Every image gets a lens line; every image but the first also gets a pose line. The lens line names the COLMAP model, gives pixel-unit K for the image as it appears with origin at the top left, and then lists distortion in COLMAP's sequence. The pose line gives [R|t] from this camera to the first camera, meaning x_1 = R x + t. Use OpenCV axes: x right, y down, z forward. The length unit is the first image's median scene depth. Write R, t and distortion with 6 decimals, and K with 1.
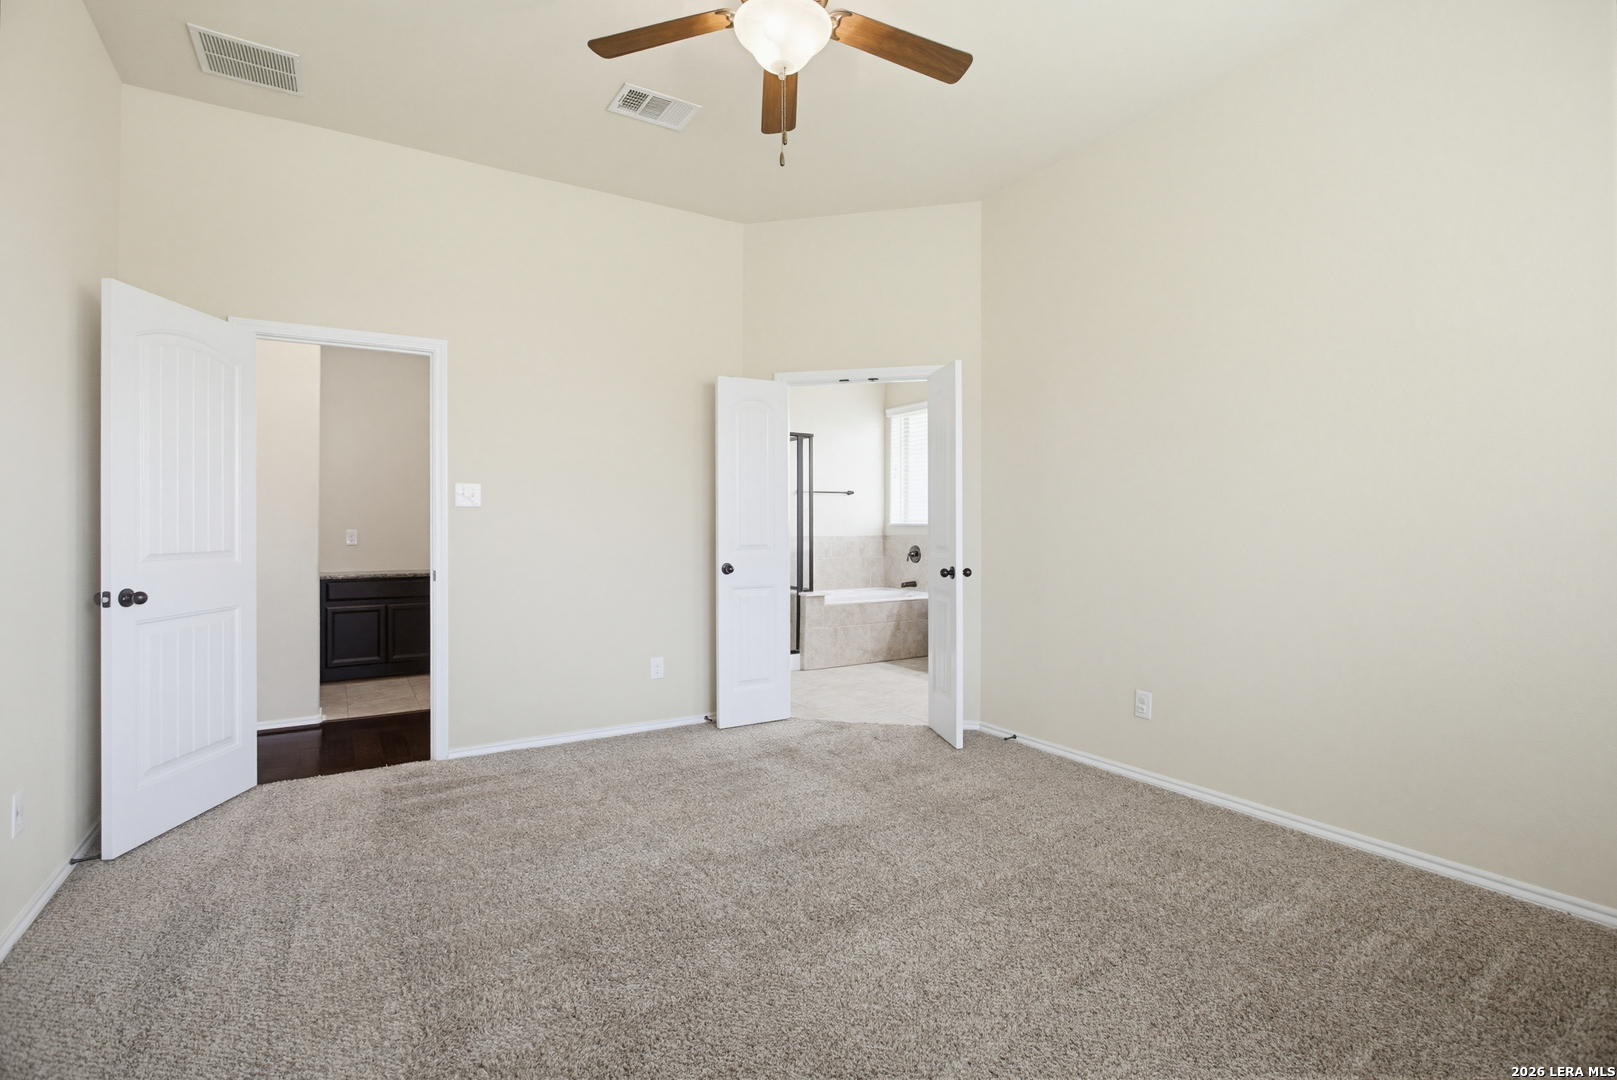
lens RADIAL K [[760.9, 0, 806.9], [0, 760.9, 527.7], [0, 0, 1]] dist [-0.011390, 0.003658]
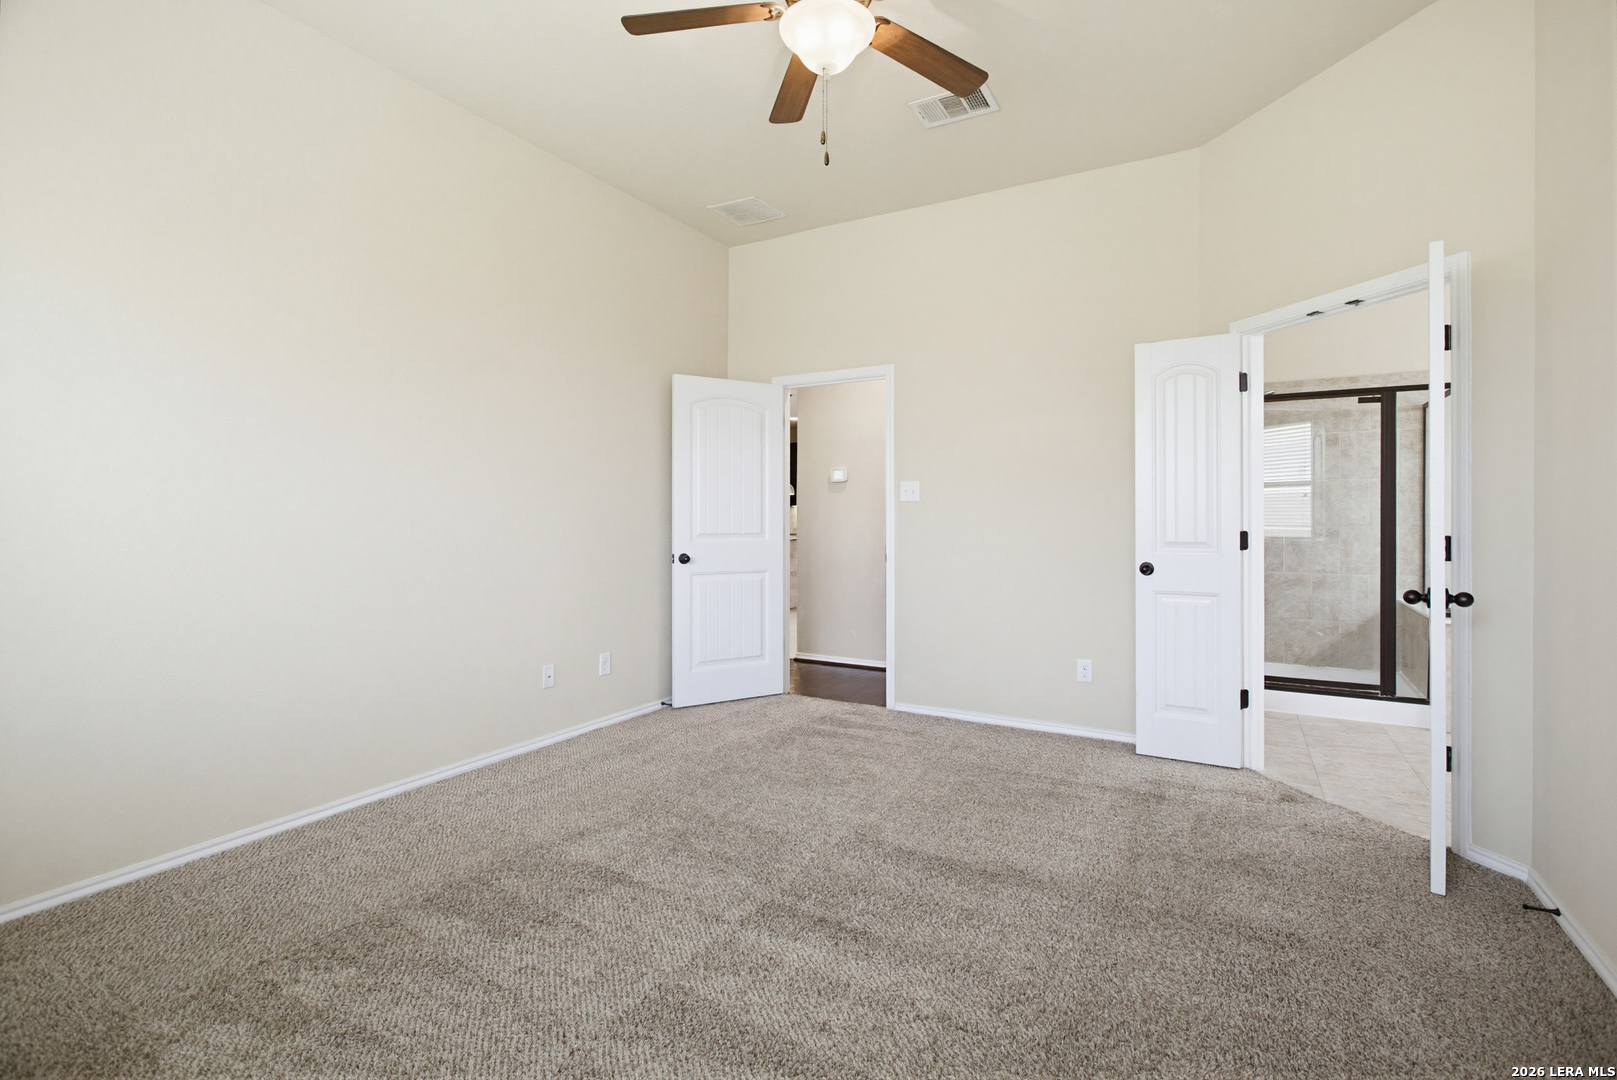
lens RADIAL K [[760.9, 0, 806.8], [0, 760.9, 525.4], [0, 0, 1]] dist [-0.011390, 0.003658]
pose [[0.475629, 0.013111, -0.879548, 0.493815], [-0.004544, 0.999912, 0.012448, -0.003618], [0.879634, -0.001924, 0.475647, 0.280862]]
